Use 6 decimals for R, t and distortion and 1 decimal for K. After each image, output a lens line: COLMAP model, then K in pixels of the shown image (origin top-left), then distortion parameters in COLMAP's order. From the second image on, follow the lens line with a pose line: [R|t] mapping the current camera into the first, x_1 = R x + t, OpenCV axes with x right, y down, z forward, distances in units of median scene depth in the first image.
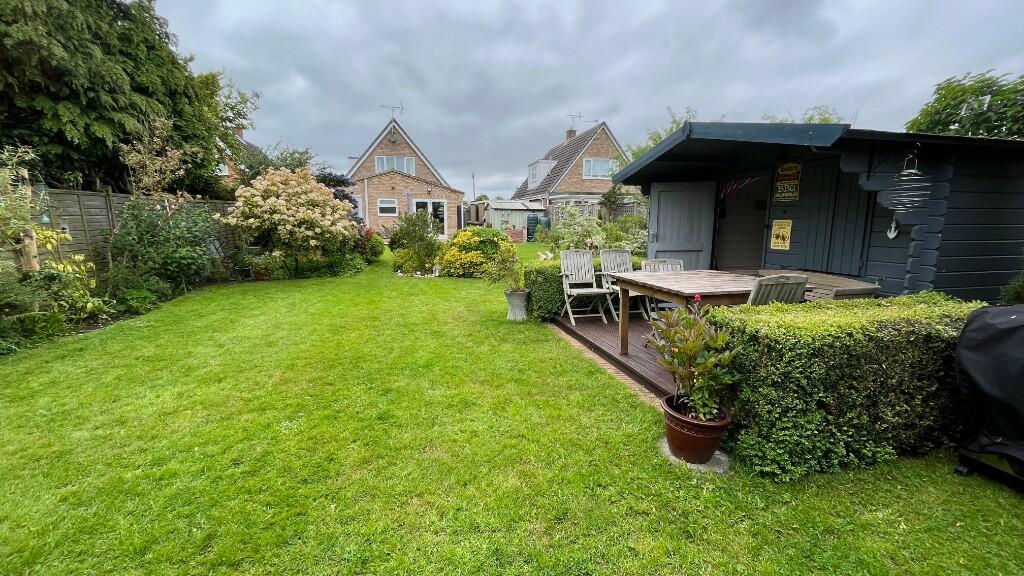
lens RADIAL K [[412.8, 0, 513.9], [0, 412.8, 288.4], [0, 0, 1]] dist [-0.003155, -0.000923]
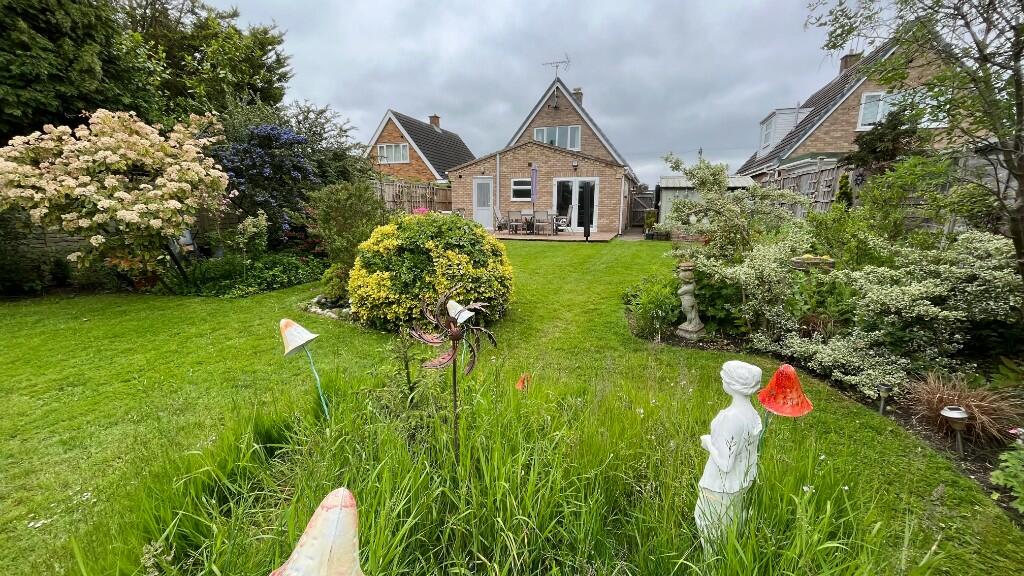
lens RADIAL K [[412.8, 0, 509.1], [0, 412.8, 288.7], [0, 0, 1]] dist [-0.003155, -0.000923]
pose [[0.834392, 0.103108, -0.541441, 0.105542], [-0.088857, 0.994661, 0.052481, -0.044916], [0.543961, 0.004321, 0.839099, 0.302455]]
